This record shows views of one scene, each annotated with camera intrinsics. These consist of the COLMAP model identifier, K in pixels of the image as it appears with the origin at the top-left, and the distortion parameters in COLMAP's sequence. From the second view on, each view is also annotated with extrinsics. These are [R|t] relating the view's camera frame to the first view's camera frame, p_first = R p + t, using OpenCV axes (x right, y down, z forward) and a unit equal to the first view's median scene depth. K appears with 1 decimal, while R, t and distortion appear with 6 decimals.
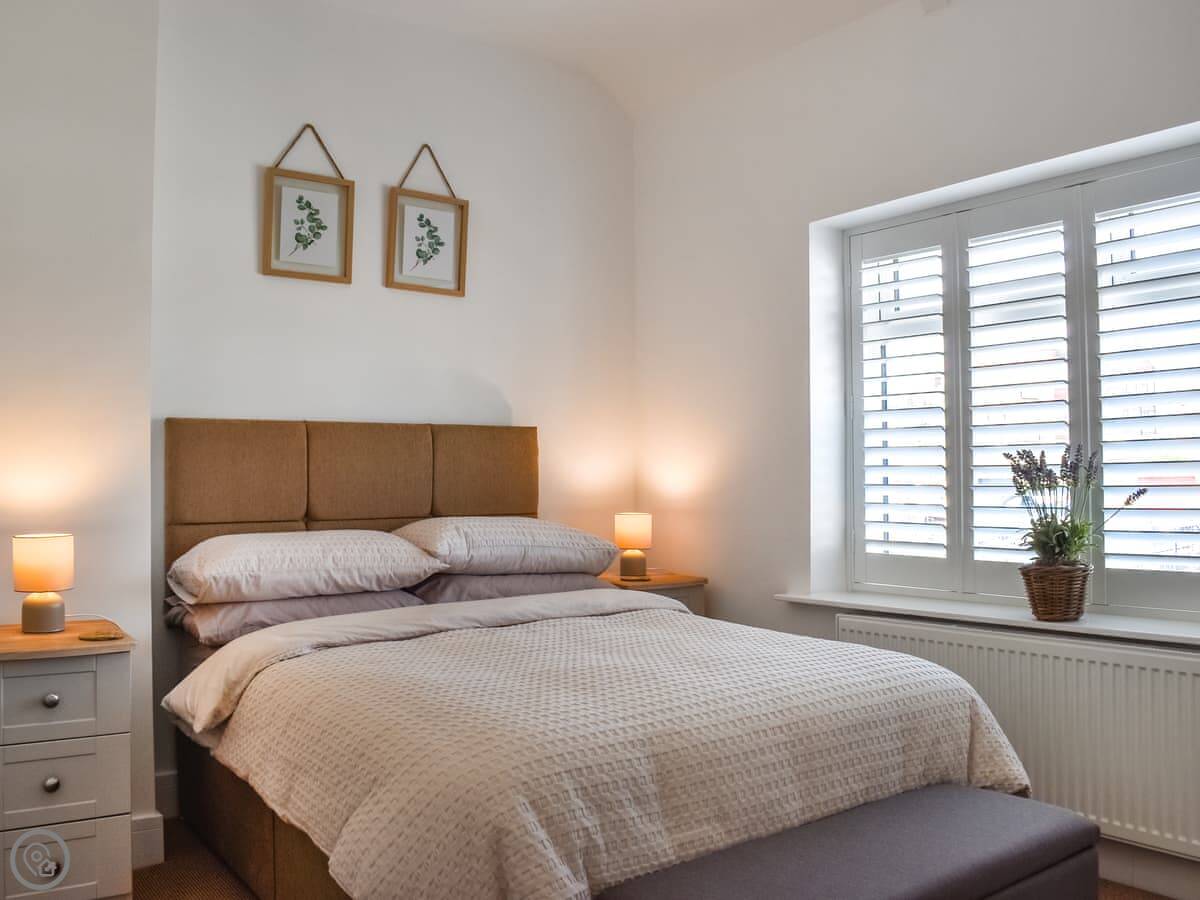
lens RADIAL K [[1118.6, 0, 600.2], [0, 1118.6, 397.9], [0, 0, 1]] dist [-0.072793, -0.014551]
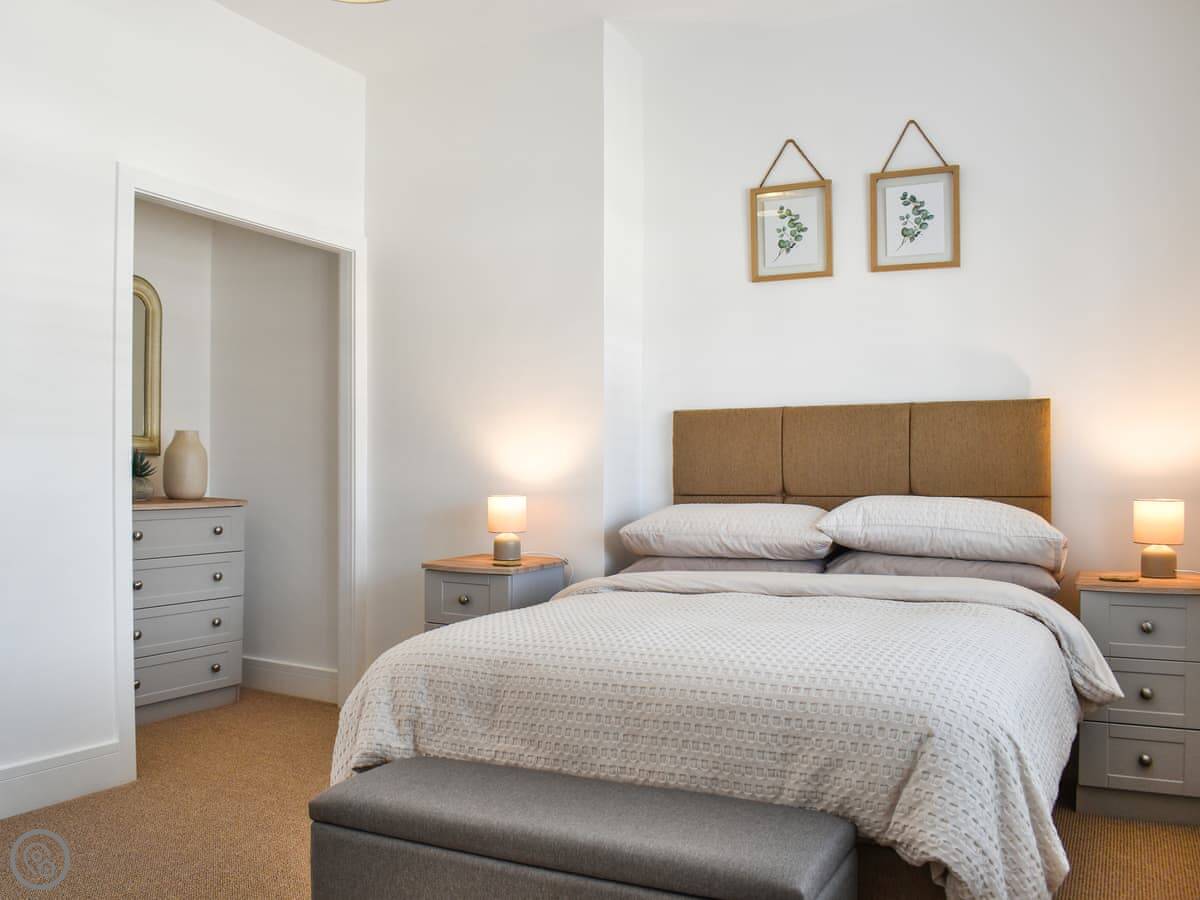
lens RADIAL K [[1081.0, 0, 604.2], [0, 1081.0, 448.9], [0, 0, 1]] dist [-0.081266, -0.007834]
pose [[0.415404, -0.019363, -0.909431, 0.625025], [0.058441, 0.998276, 0.005440, 0.044849], [0.907758, -0.055407, 0.415819, 0.370004]]
